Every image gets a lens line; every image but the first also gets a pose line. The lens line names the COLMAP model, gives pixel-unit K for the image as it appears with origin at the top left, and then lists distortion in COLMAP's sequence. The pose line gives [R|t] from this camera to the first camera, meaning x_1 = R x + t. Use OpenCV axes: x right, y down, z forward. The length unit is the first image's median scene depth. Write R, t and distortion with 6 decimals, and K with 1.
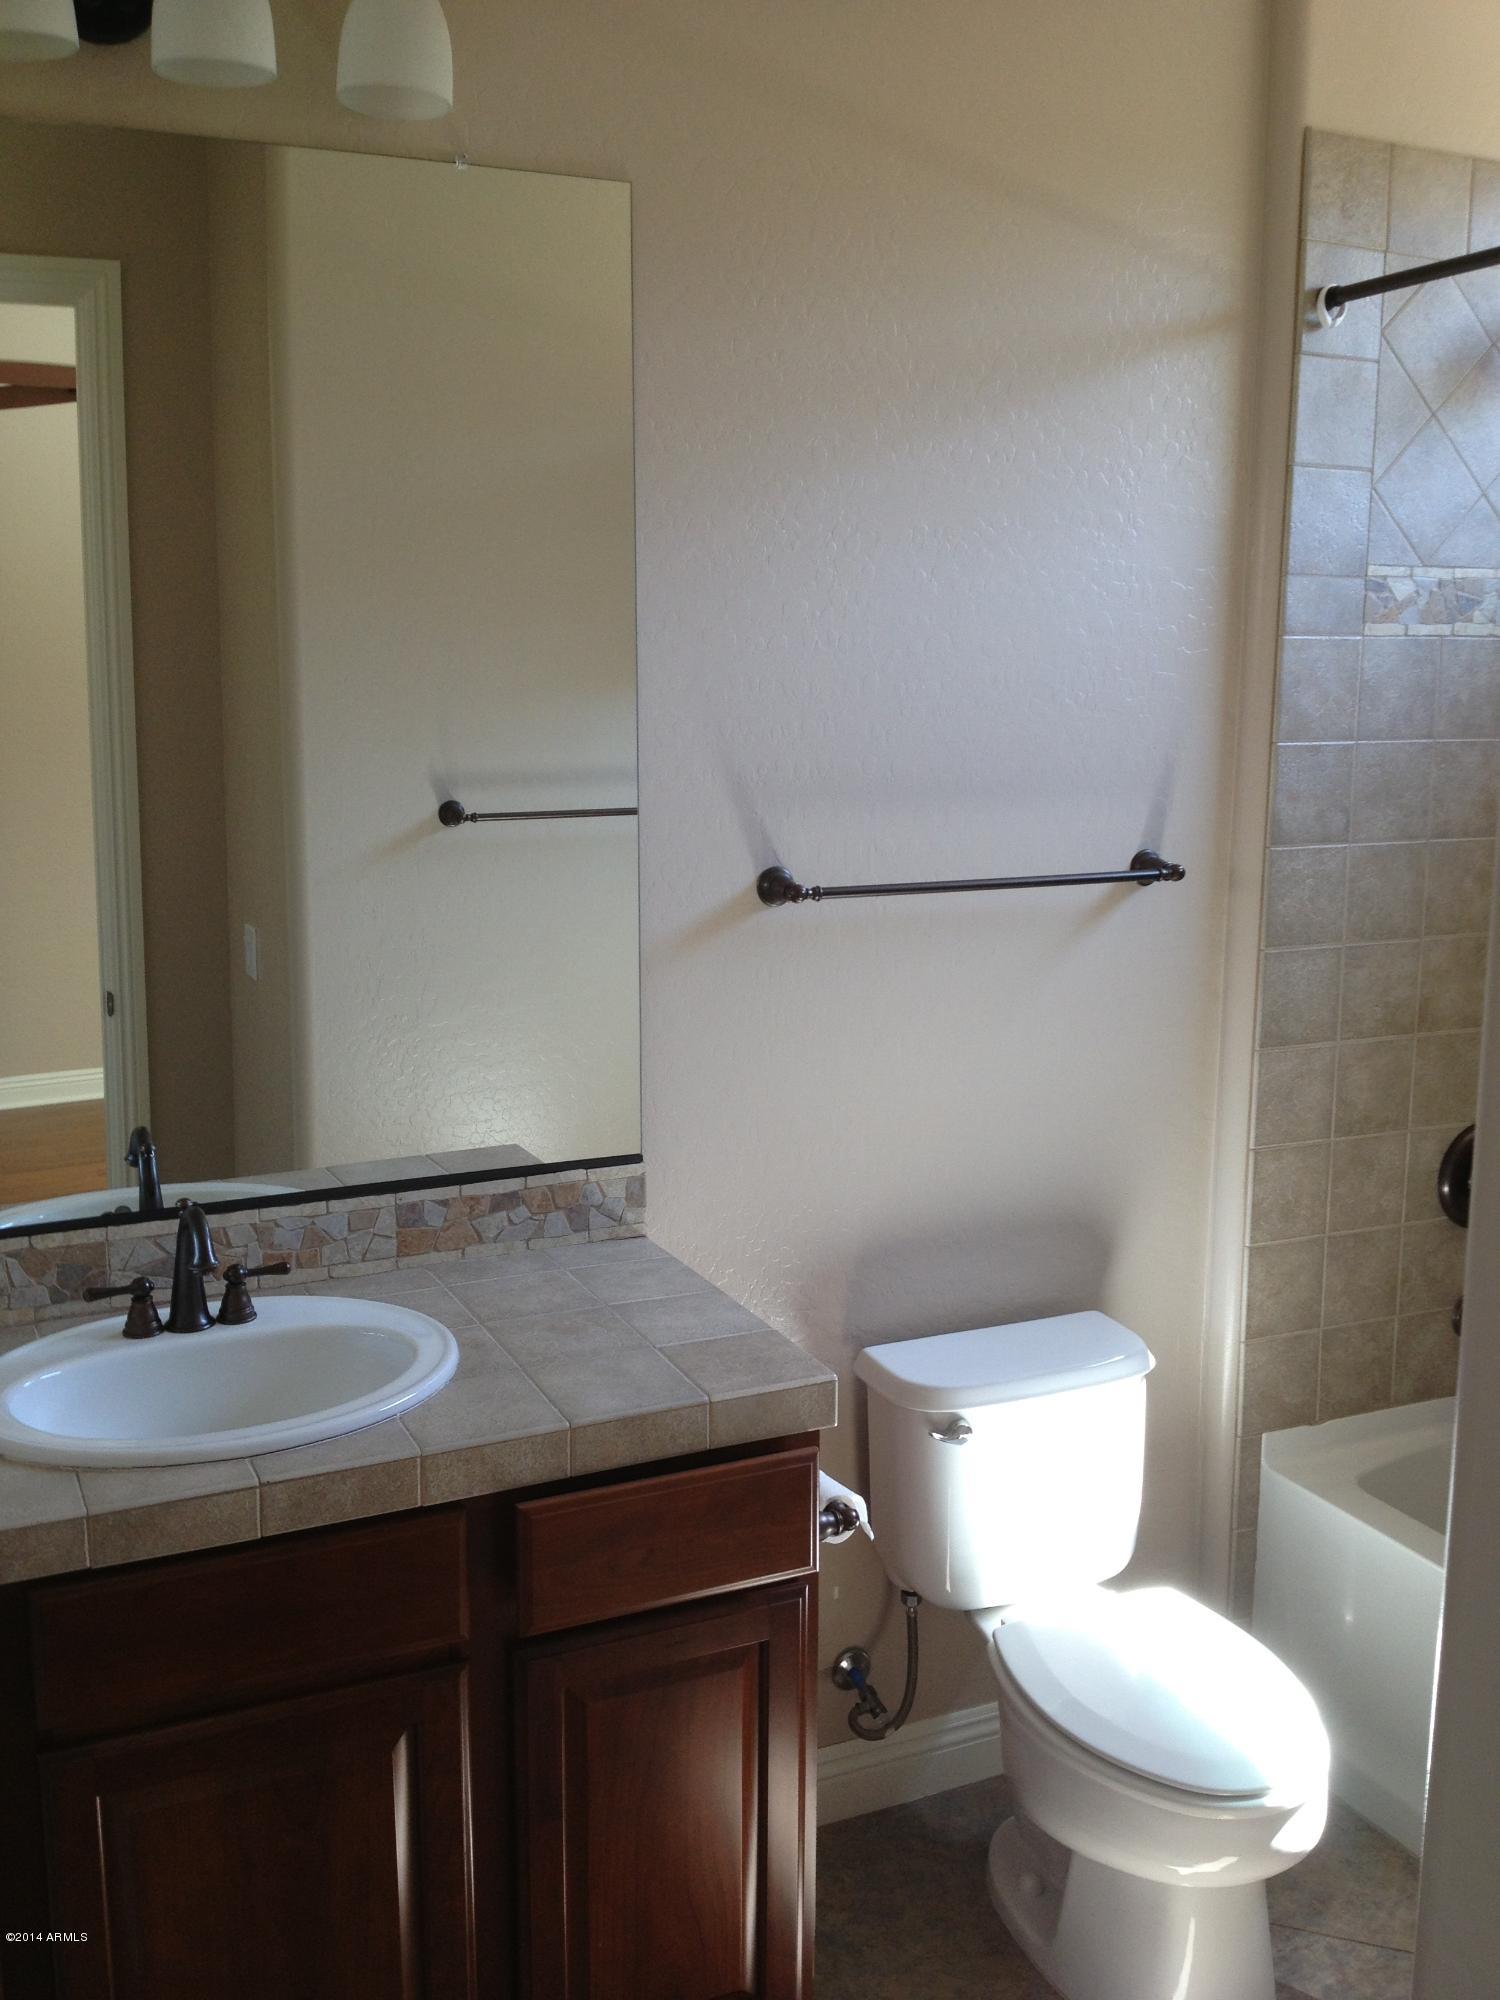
lens RADIAL K [[1915.4, 0, 761.4], [0, 1915.4, 1011.4], [0, 0, 1]] dist [0.160453, -0.381679]
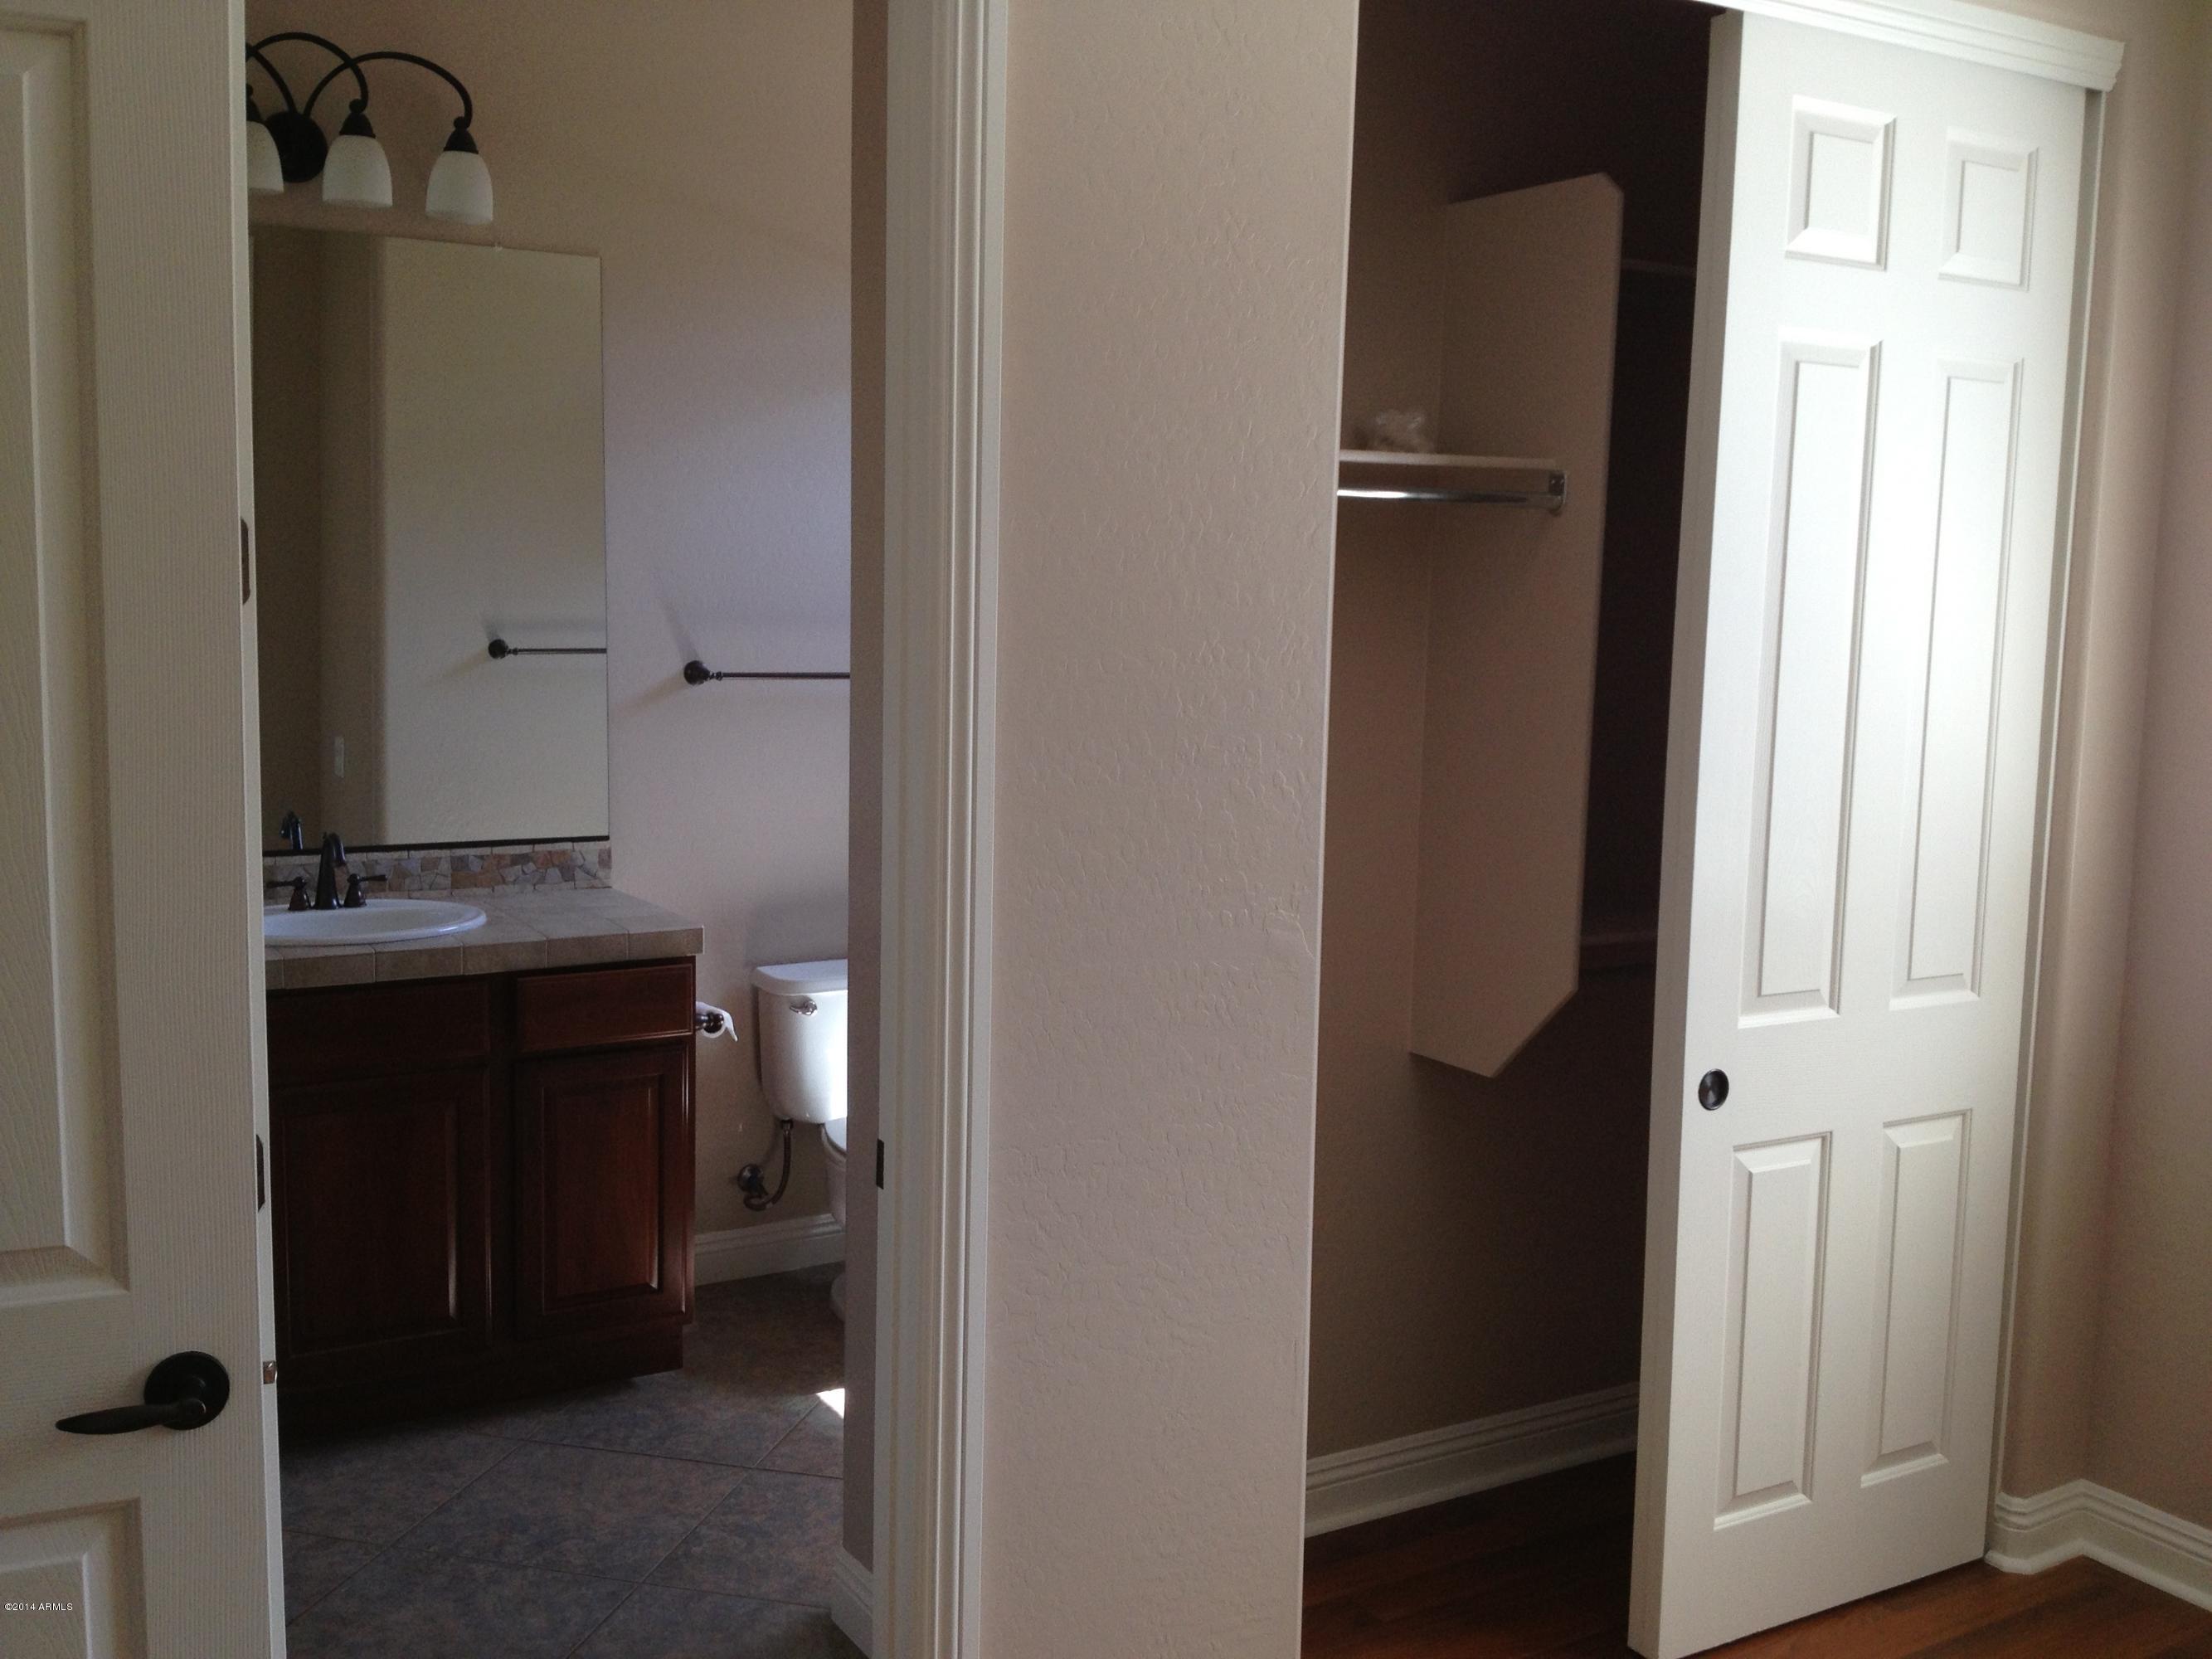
lens RADIAL K [[2118.5, 0, 1110.1], [0, 2118.5, 821.7], [0, 0, 1]] dist [0.160453, -0.381679]
pose [[0.994214, 0.002310, 0.107397, 0.170109], [0.003945, 0.998309, -0.057996, 0.174698], [-0.107349, 0.058084, 0.992523, -0.862174]]
